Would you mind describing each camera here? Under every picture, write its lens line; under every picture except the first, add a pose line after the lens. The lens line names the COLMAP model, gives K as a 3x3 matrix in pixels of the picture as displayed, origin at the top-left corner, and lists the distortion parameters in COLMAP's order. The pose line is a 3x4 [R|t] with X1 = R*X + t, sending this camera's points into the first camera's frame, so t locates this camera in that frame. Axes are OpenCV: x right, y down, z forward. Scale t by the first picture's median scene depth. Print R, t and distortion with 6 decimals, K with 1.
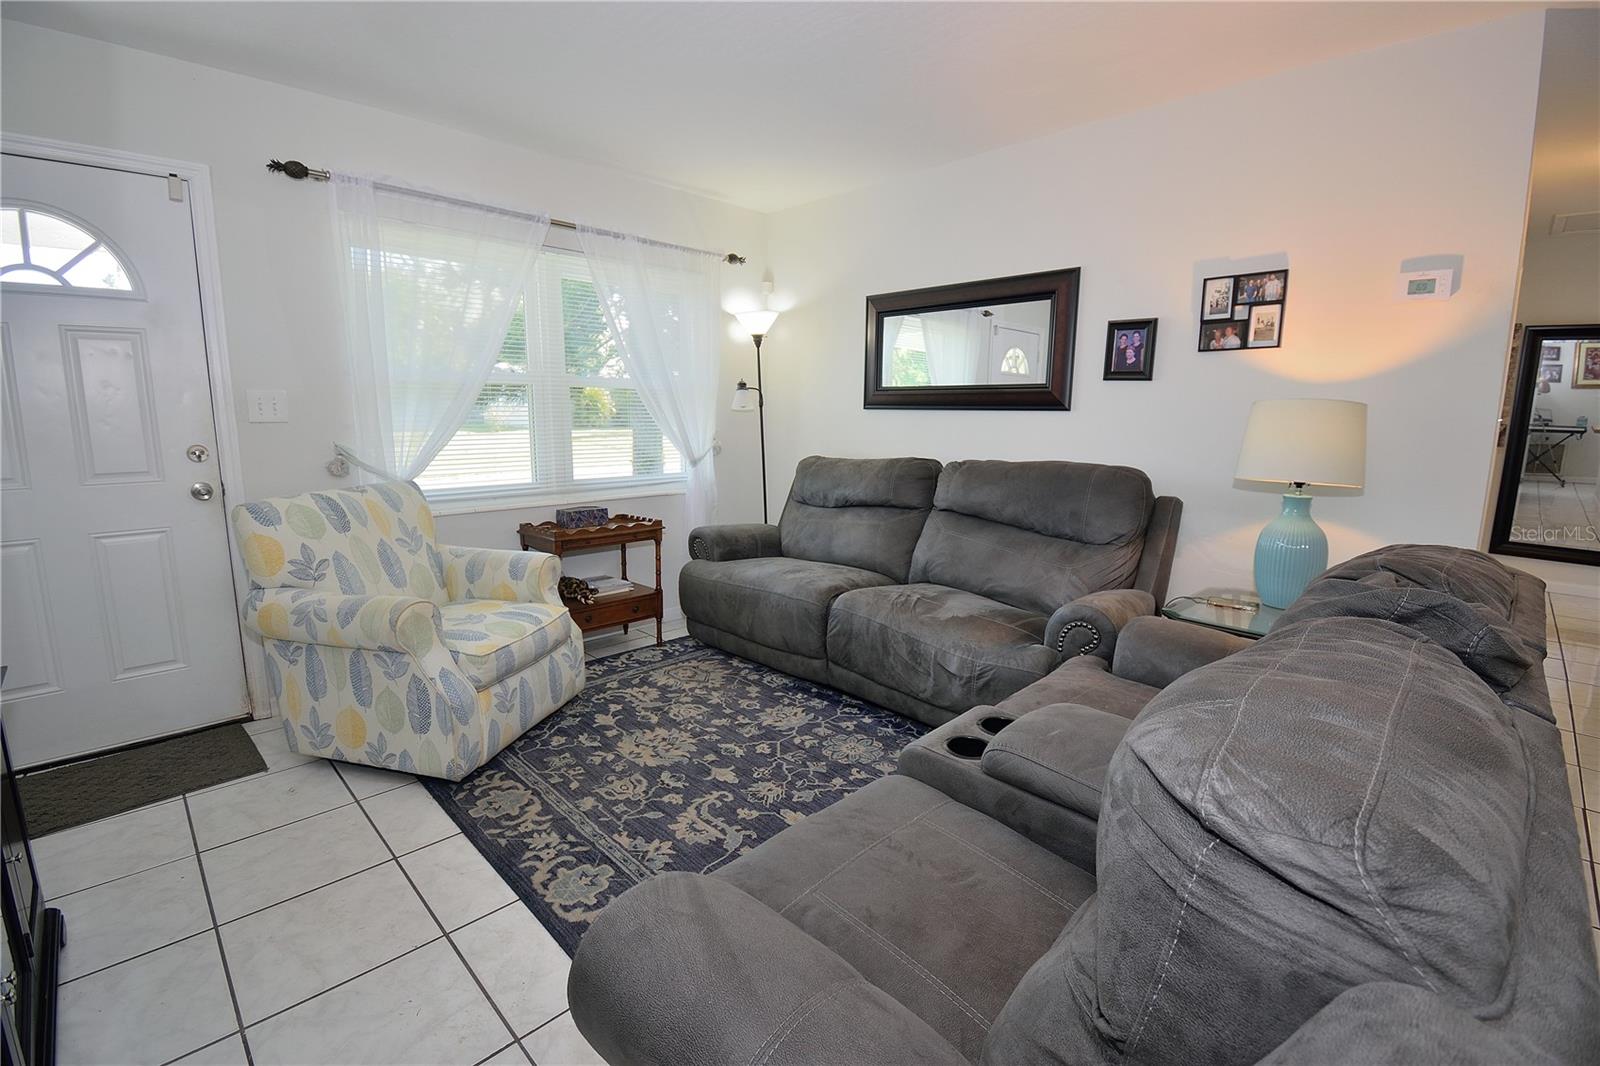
lens RADIAL K [[706.0, 0, 799.7], [0, 706.0, 528.5], [0, 0, 1]] dist [0.020892, -0.018093]
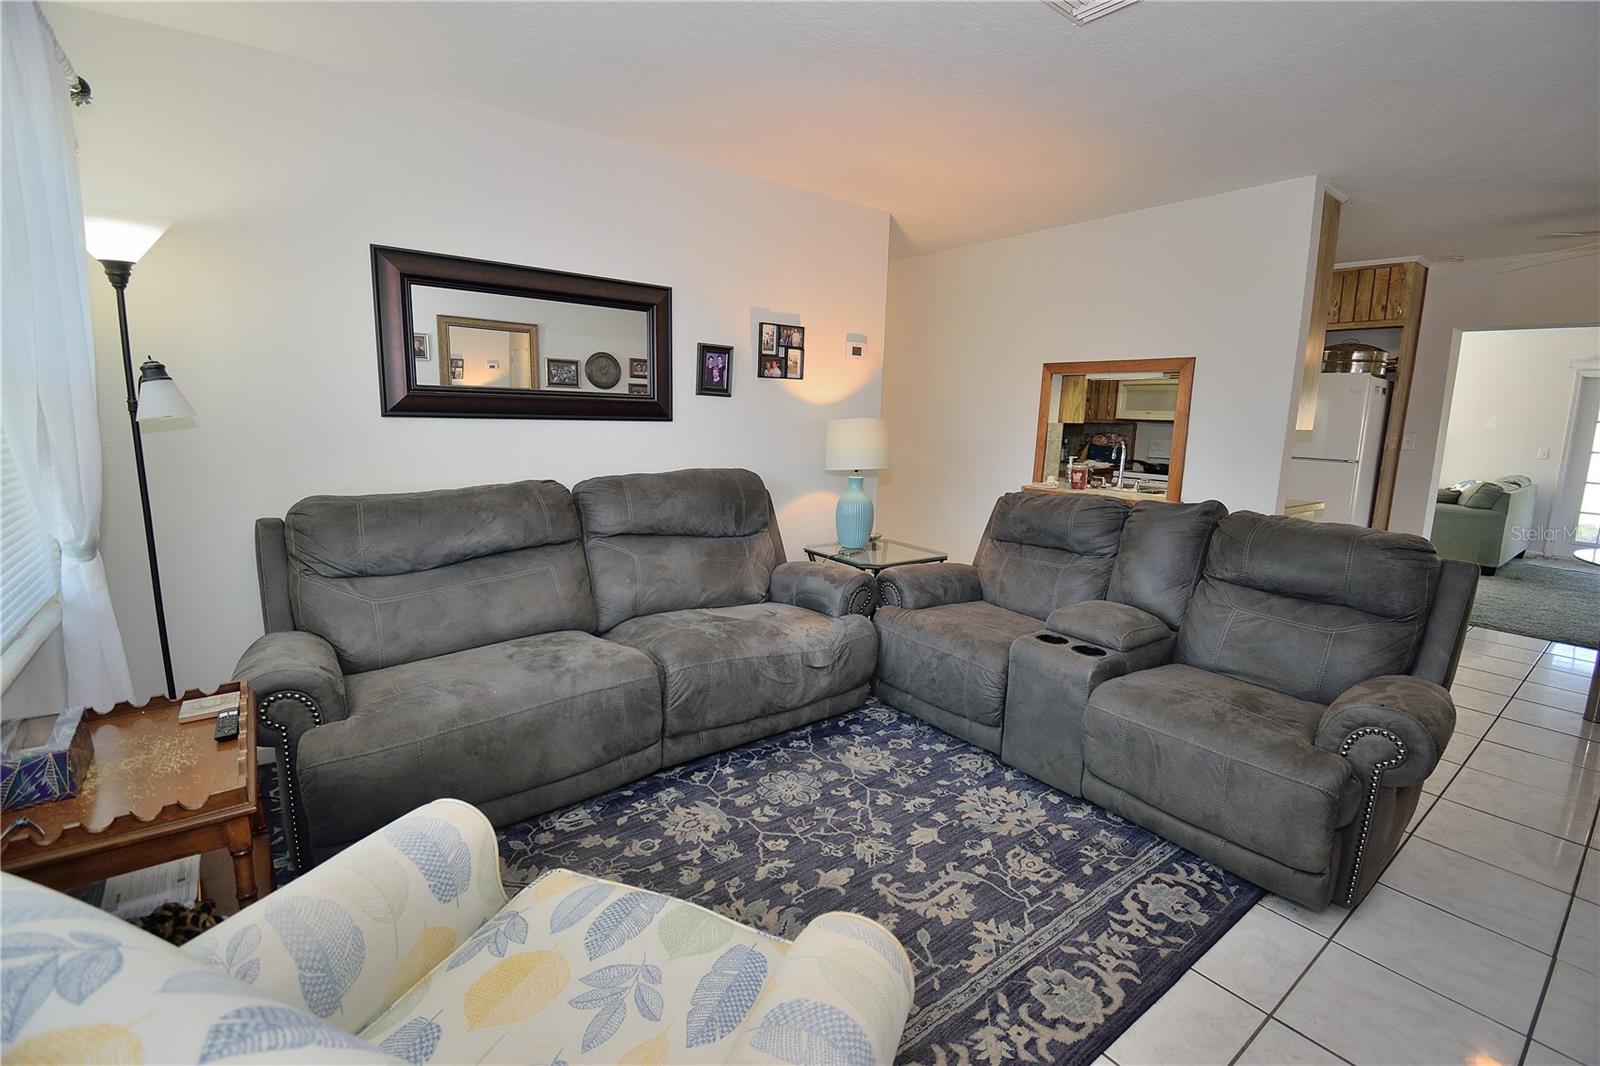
lens RADIAL K [[706.0, 0, 799.7], [0, 706.0, 528.5], [0, 0, 1]] dist [0.020892, -0.018093]
pose [[0.121253, -0.176297, 0.976840, -0.772943], [0.133378, 0.978070, 0.159964, -0.177809], [-0.983620, 0.110893, 0.142108, 0.786440]]
